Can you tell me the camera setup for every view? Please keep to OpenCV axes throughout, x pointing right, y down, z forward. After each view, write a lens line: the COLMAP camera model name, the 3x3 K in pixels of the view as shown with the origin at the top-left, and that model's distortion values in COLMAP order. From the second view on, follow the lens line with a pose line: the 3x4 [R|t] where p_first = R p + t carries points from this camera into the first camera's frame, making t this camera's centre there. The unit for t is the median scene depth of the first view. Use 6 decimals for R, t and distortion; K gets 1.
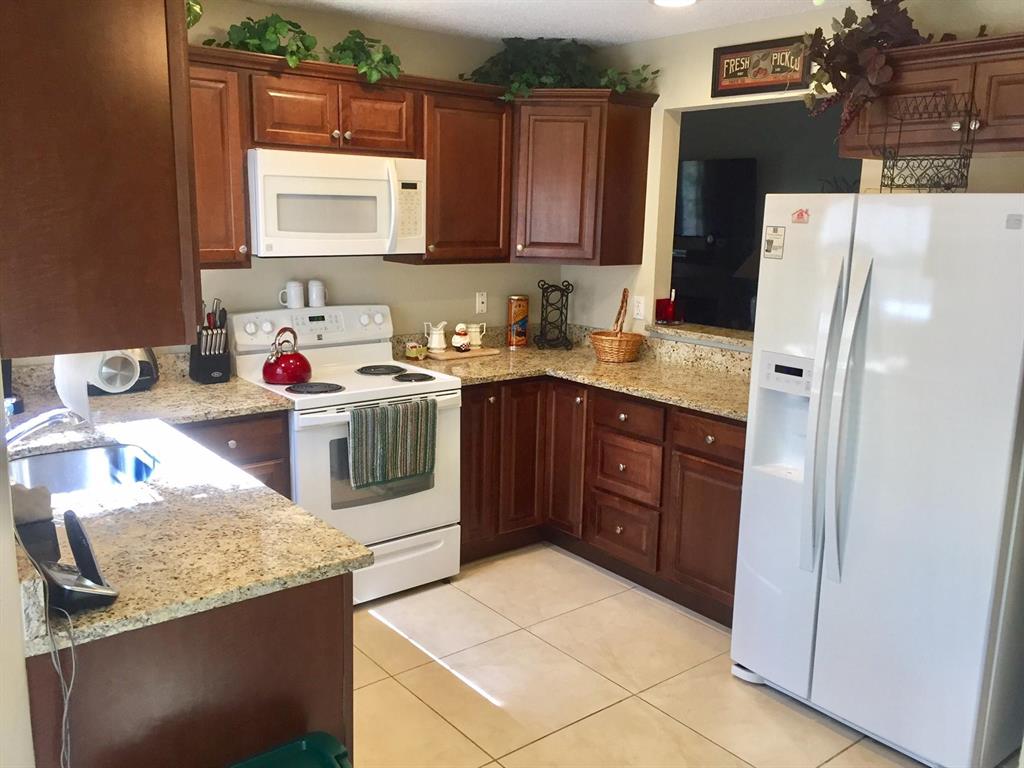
lens RADIAL K [[887.4, 0, 505.7], [0, 887.4, 390.0], [0, 0, 1]] dist [0.038223, -0.063353]
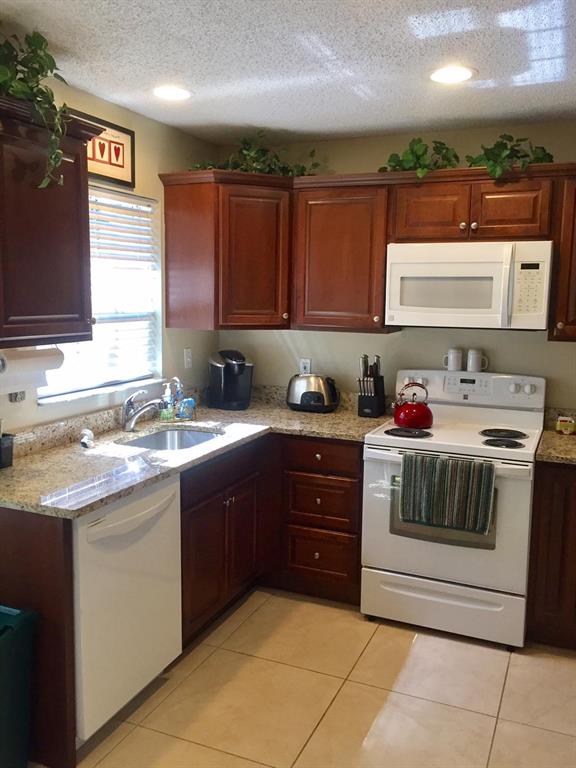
lens RADIAL K [[665.5, 0, 287.7], [0, 665.5, 383.7], [0, 0, 1]] dist [0.038223, -0.063353]
pose [[0.459614, 0.106290, -0.881735, 0.483793], [-0.185010, 0.982490, 0.021997, -0.055065], [0.868635, 0.153020, 0.471231, 0.391907]]
